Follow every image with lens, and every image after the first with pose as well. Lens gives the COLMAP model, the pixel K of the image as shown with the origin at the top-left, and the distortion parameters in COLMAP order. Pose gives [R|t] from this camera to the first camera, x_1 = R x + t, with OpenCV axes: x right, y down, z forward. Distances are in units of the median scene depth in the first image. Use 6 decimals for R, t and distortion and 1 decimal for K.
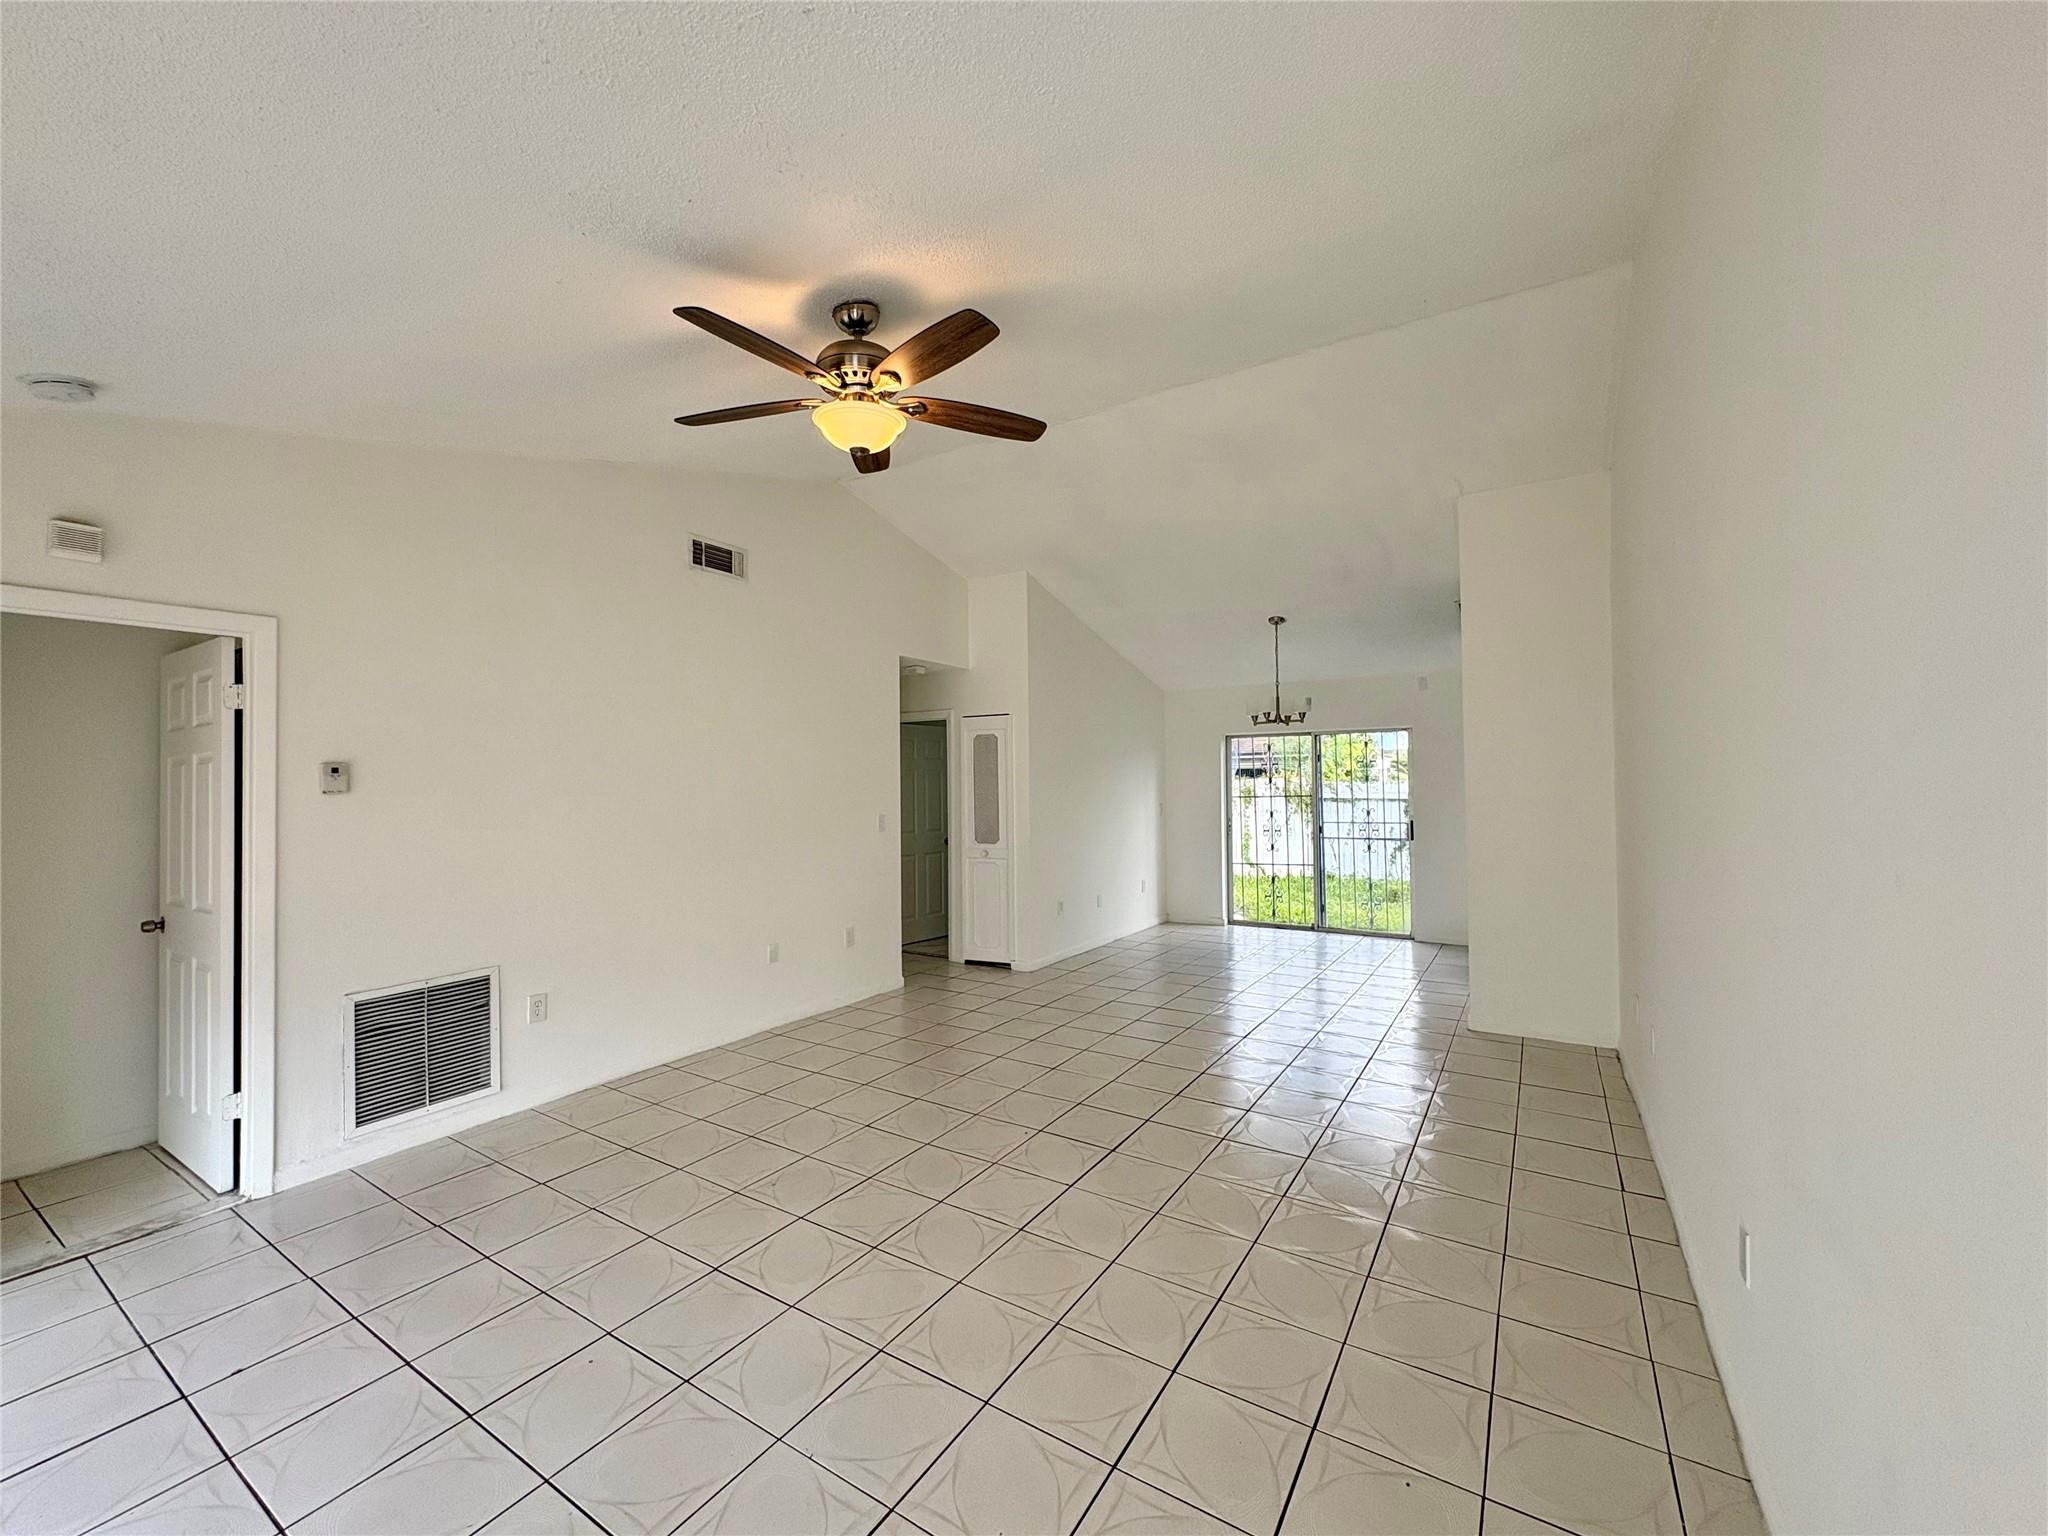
lens RADIAL K [[816.0, 0, 1024.0], [0, 816.0, 768.0], [0, 0, 1]] dist [0.001932, 0.000123]
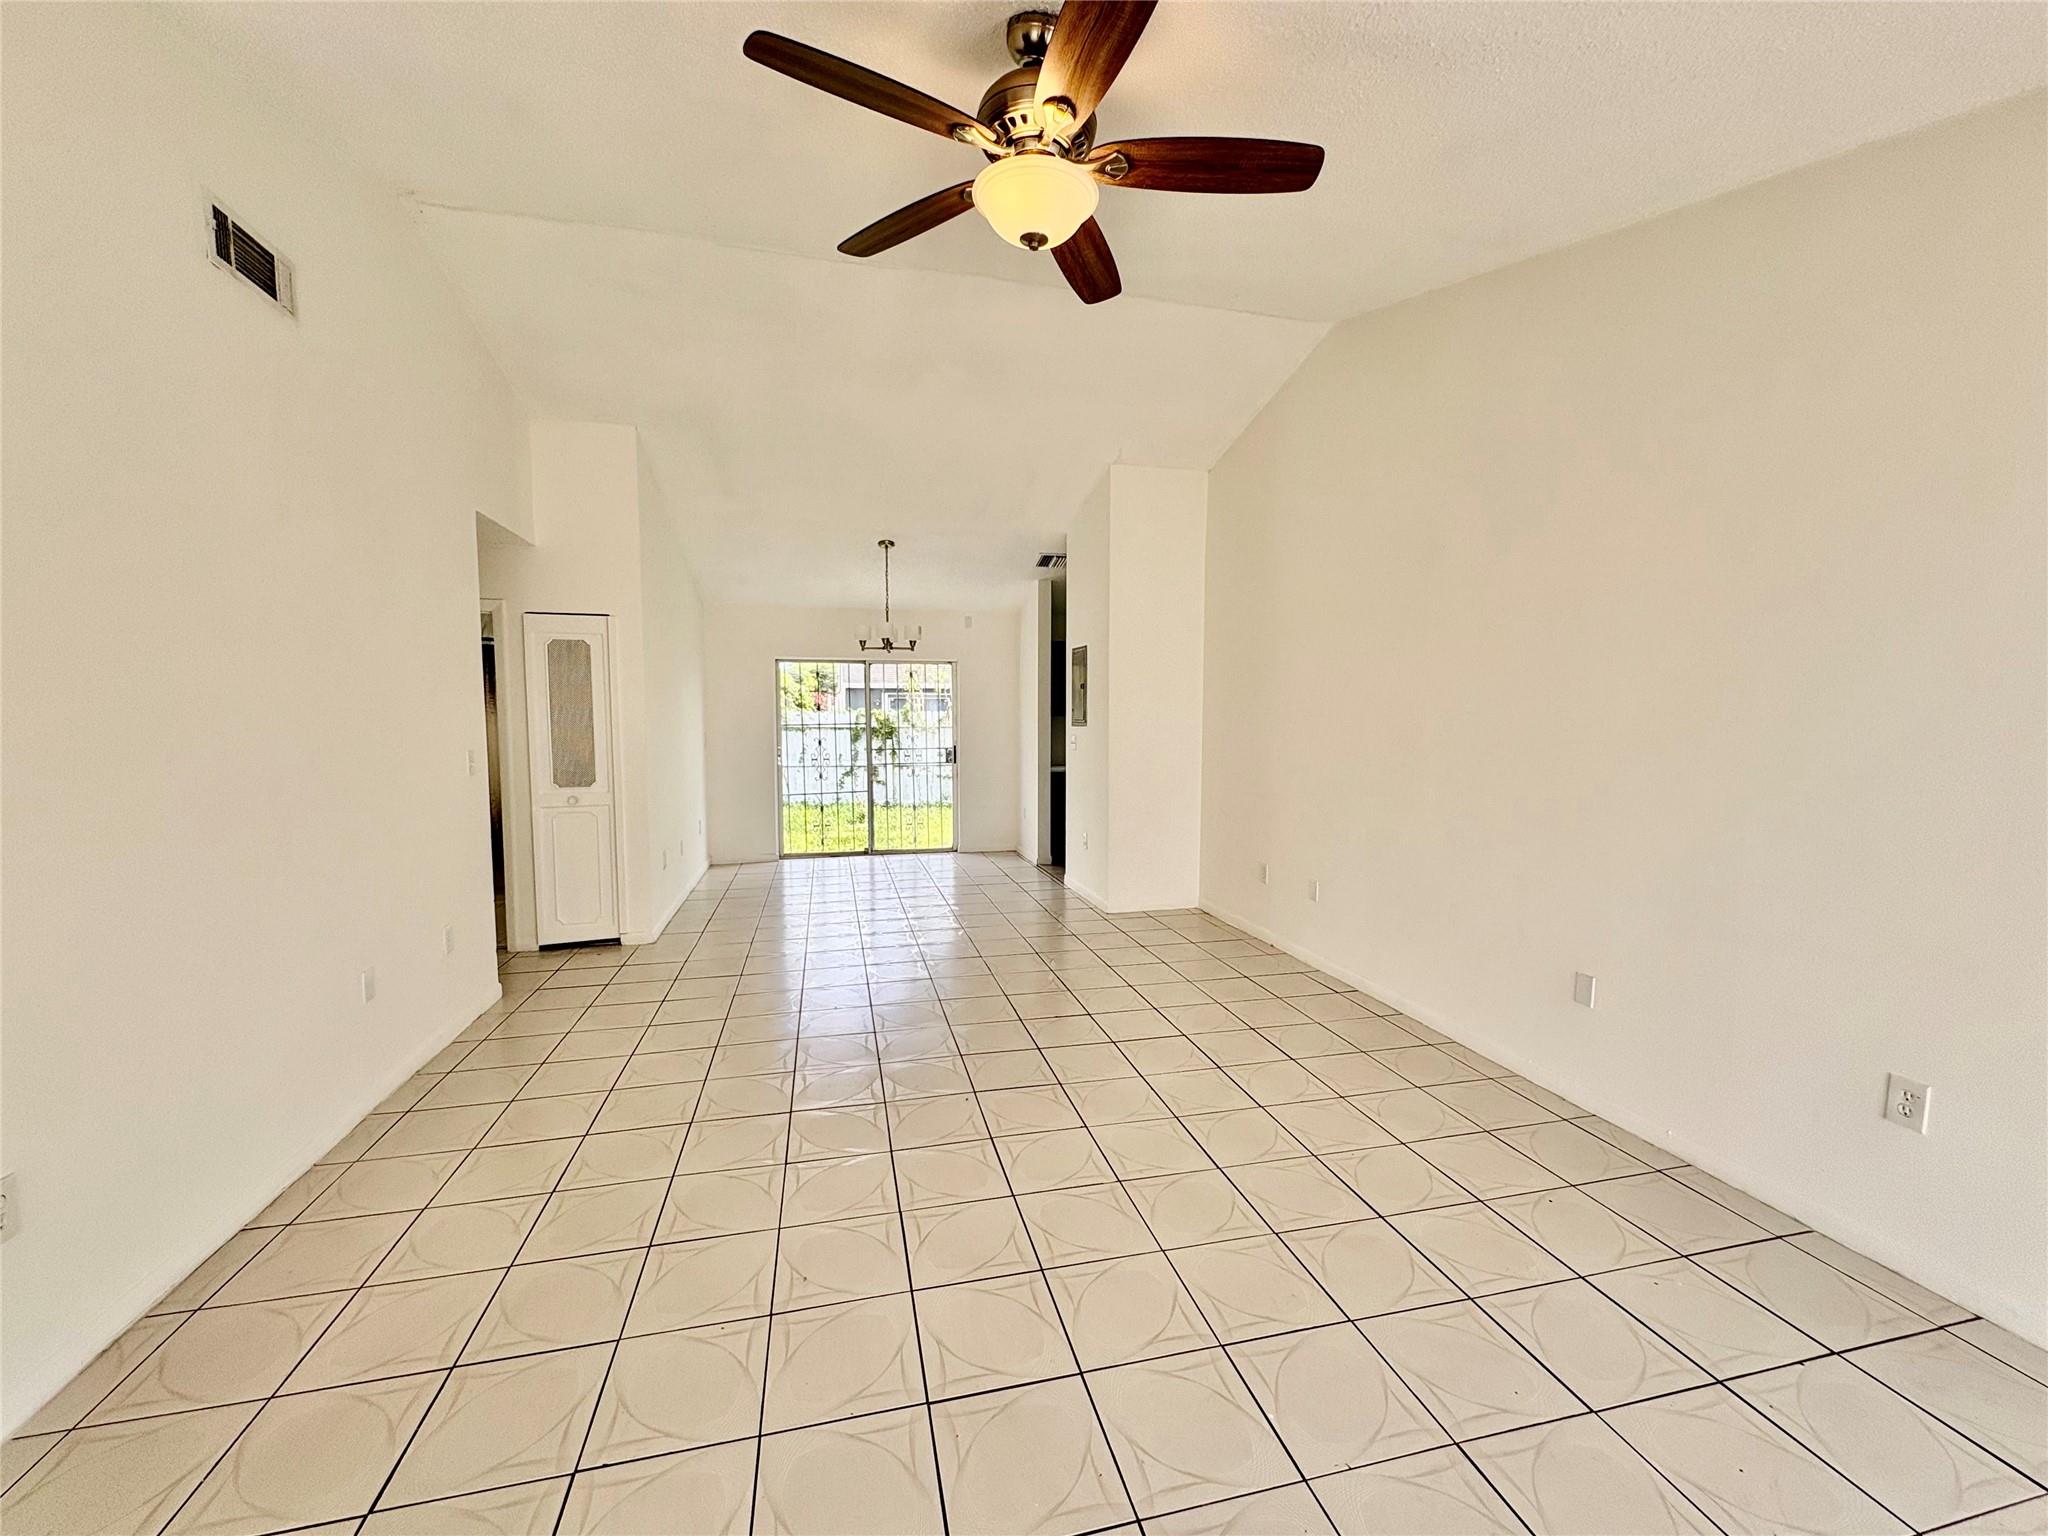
lens RADIAL K [[817.6, 0, 1021.3], [0, 817.6, 782.6], [0, 0, 1]] dist [-0.007285, 0.000011]
pose [[0.686909, -0.052201, 0.724866, -0.301722], [-0.024628, 0.995172, 0.095006, 0.006976], [-0.726326, -0.083112, 0.682308, 0.192115]]
